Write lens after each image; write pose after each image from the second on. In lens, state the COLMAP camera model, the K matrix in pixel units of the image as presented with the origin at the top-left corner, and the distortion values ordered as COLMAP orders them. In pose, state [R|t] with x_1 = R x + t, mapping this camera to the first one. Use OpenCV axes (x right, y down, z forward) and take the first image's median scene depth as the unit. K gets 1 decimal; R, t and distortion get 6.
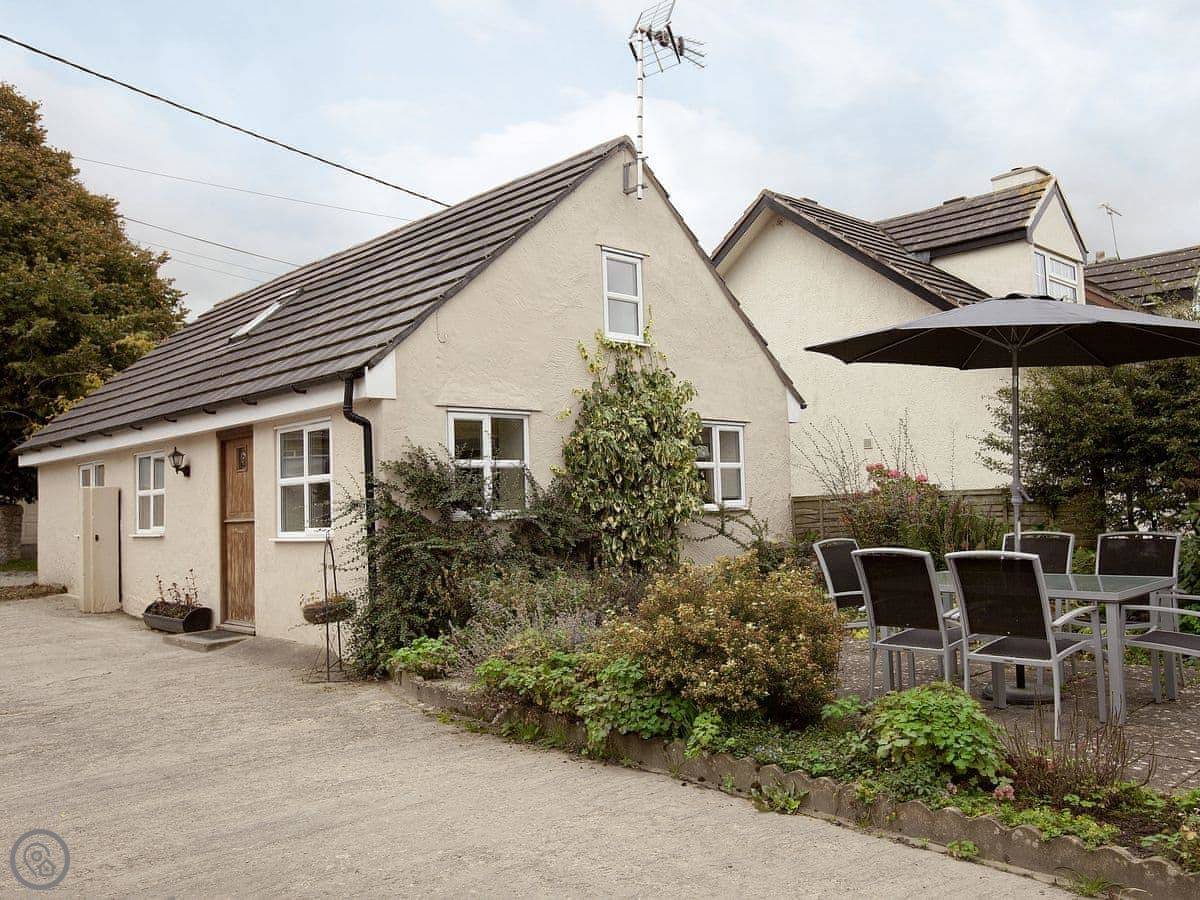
lens RADIAL K [[1012.0, 0, 600.0], [0, 1012.0, 450.0], [0, 0, 1]] dist [0.006476, 0.003516]
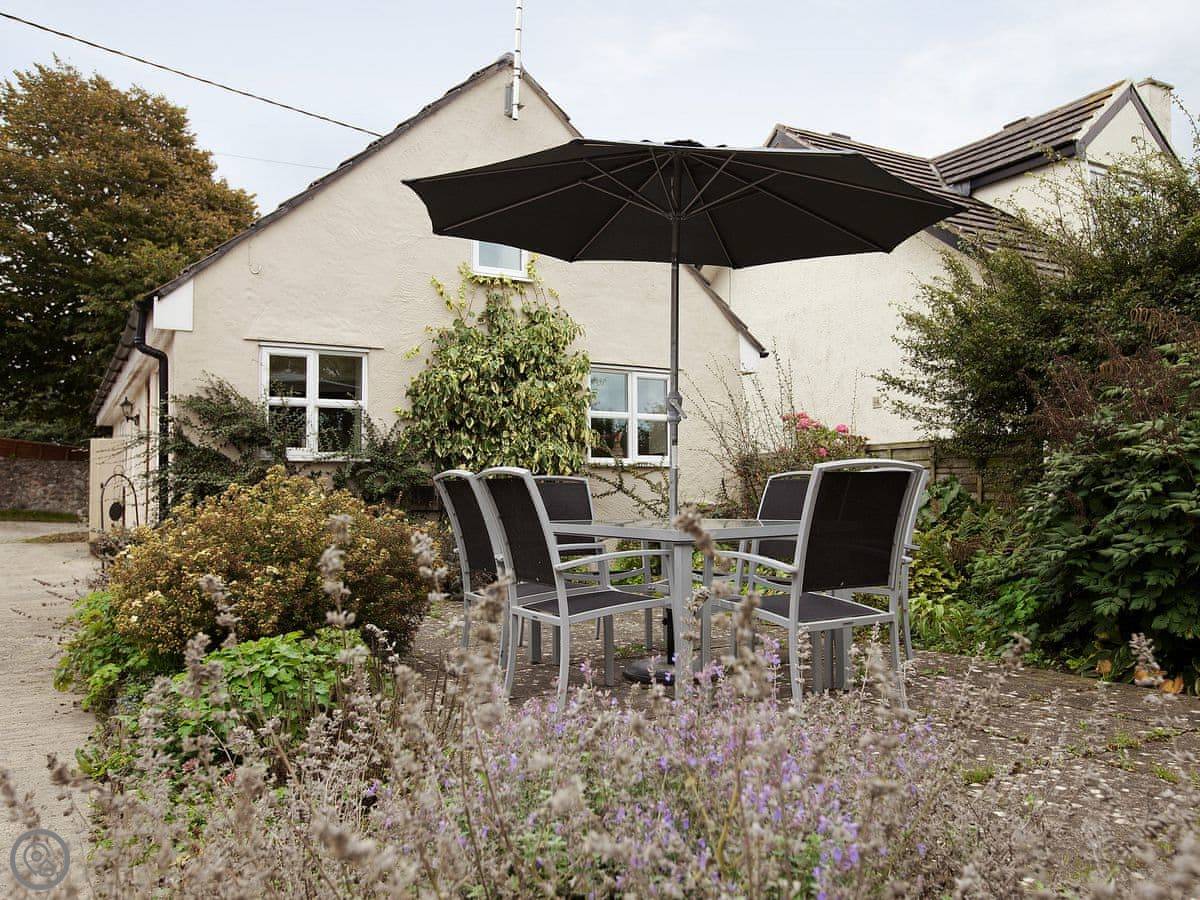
lens RADIAL K [[955.2, 0, 600.0], [0, 955.2, 450.0], [0, 0, 1]] dist [-0.011695, 0.054426]
pose [[0.964018, 0.014259, -0.265453, 0.357024], [-0.011961, 0.999876, 0.010271, 0.042036], [0.265567, -0.006727, 0.964069, 0.191374]]
